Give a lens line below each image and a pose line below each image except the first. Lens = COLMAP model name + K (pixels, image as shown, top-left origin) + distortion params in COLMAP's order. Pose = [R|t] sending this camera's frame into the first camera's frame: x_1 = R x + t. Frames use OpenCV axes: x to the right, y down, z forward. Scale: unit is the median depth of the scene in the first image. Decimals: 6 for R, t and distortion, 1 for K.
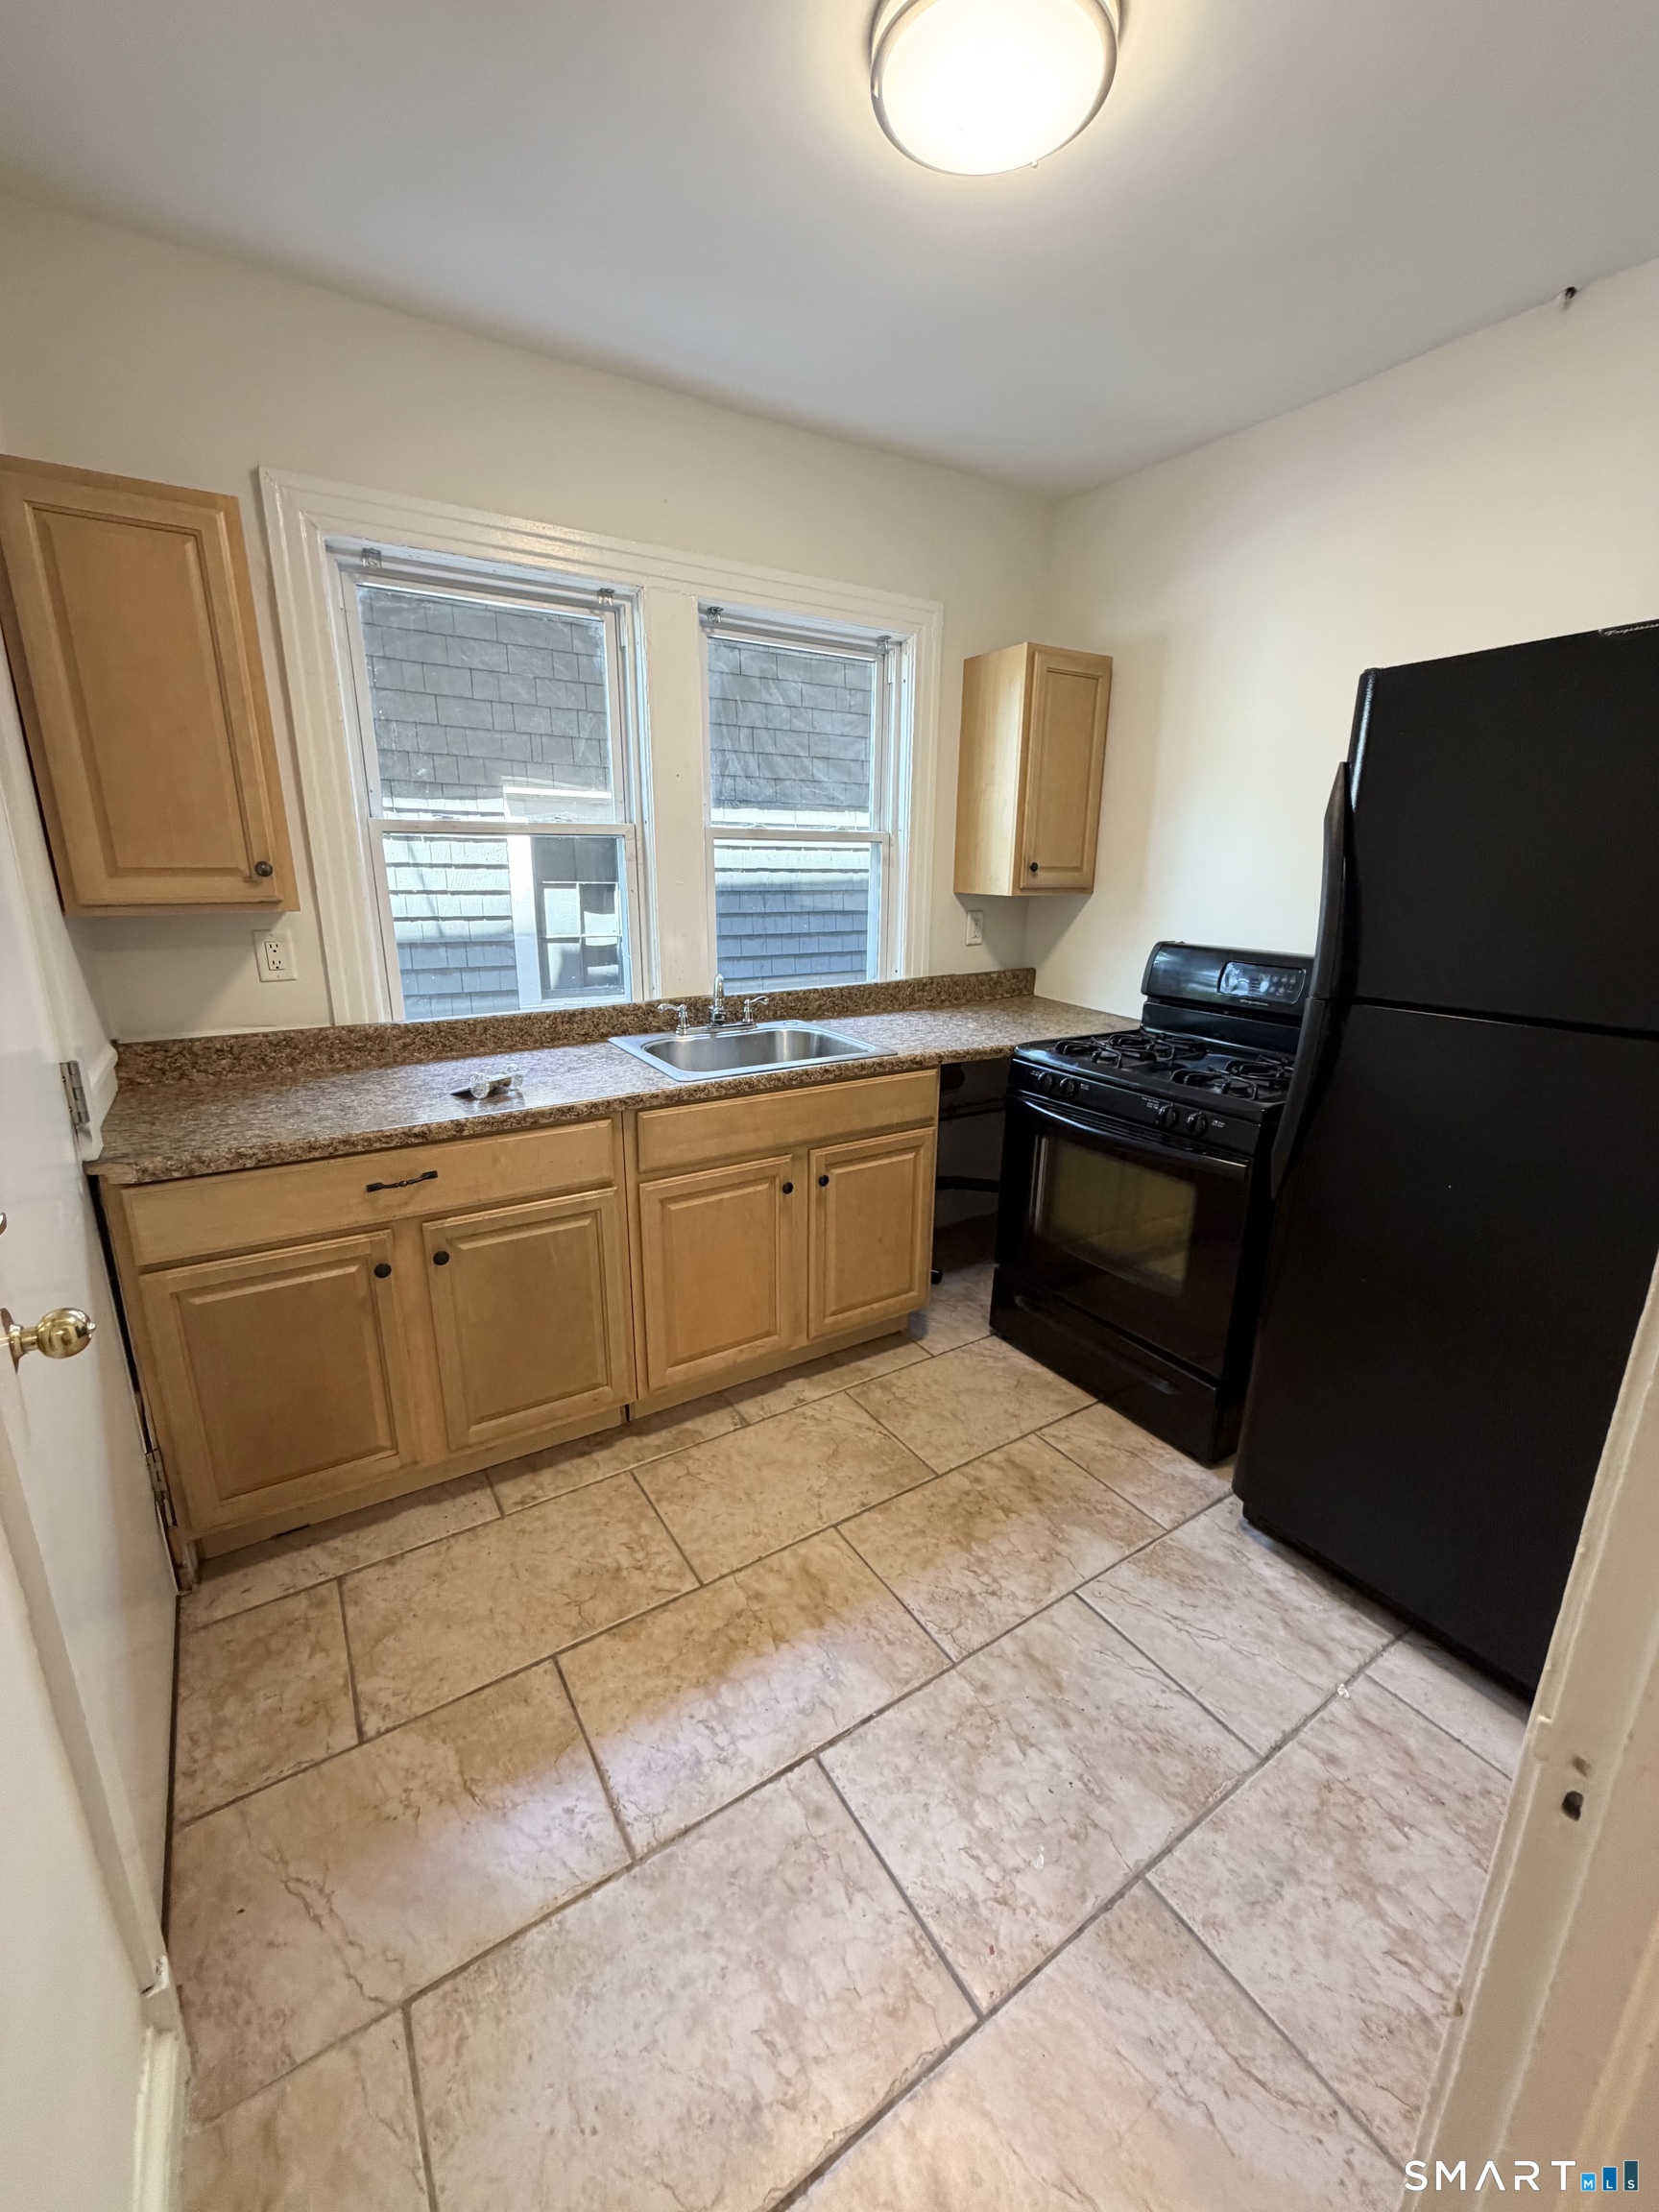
lens RADIAL K [[880.7, 0, 831.8], [0, 880.7, 1099.0], [0, 0, 1]] dist [-0.000708, 0.000152]
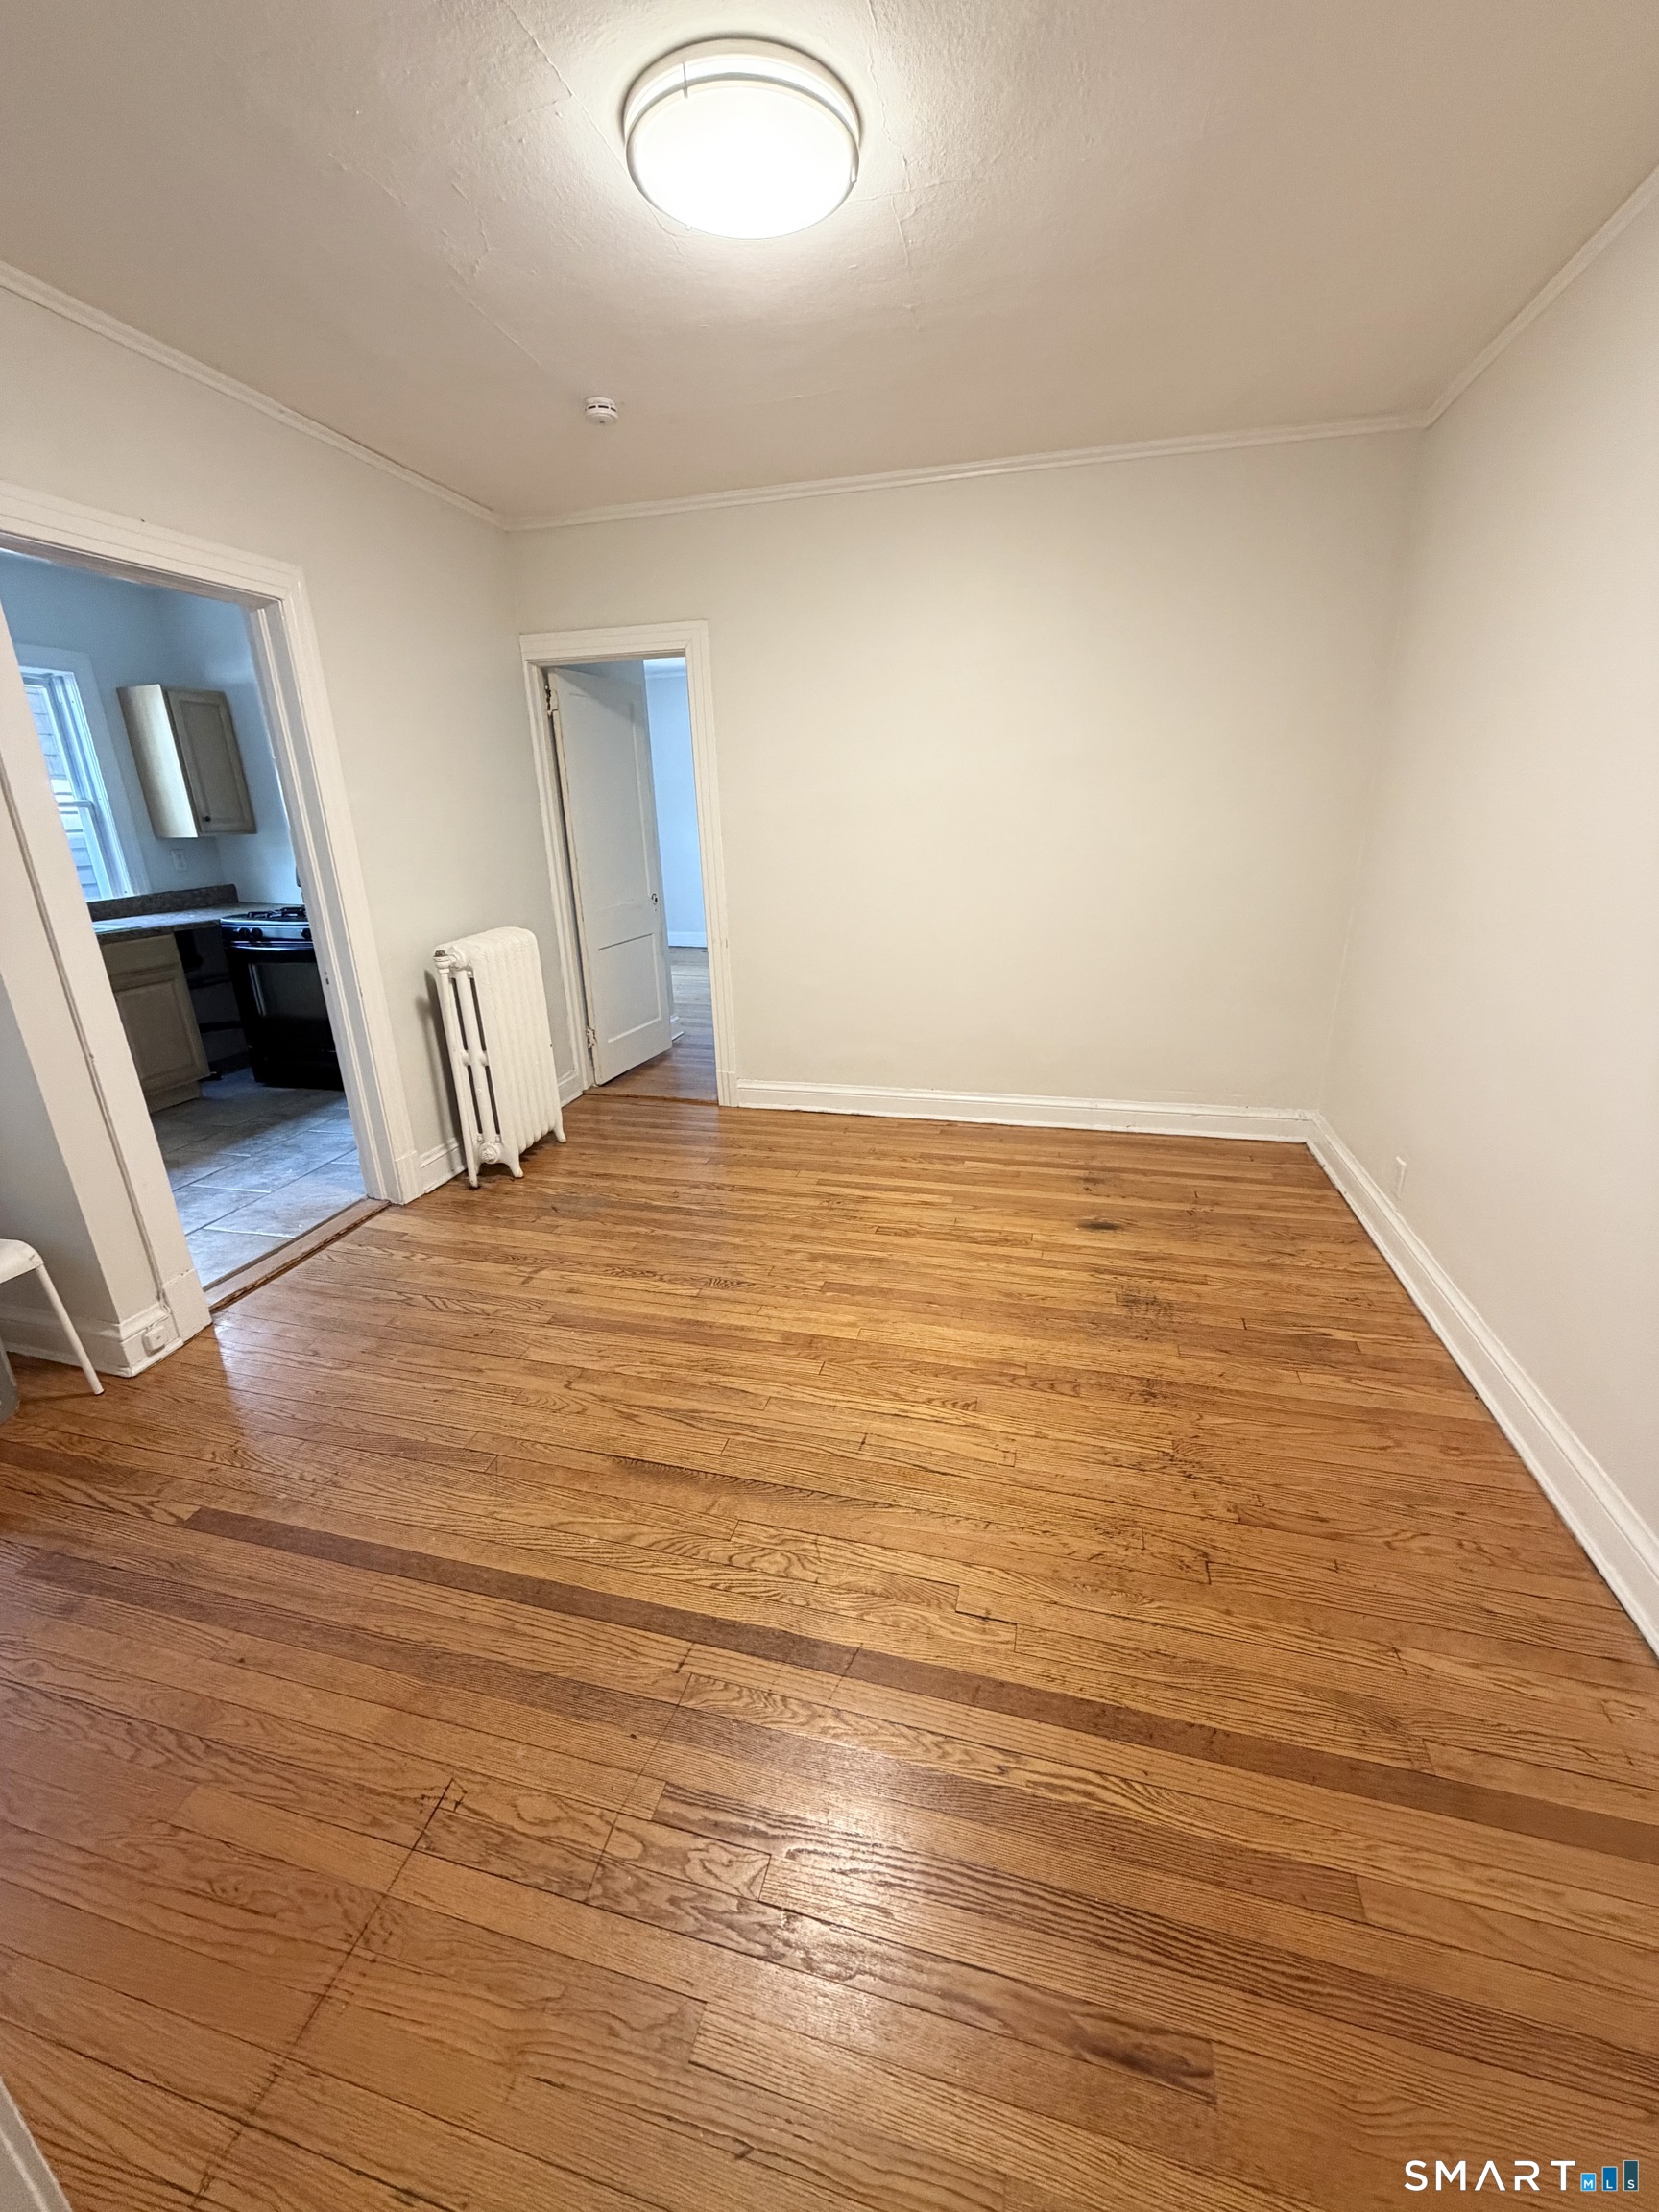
lens RADIAL K [[880.7, 0, 826.7], [0, 880.7, 1106.5], [0, 0, 1]] dist [-0.000708, 0.000152]
pose [[0.729556, -0.249600, 0.636748, -0.160778], [0.213241, 0.967630, 0.134981, 0.412473], [-0.649828, 0.037304, 0.759165, -1.438354]]
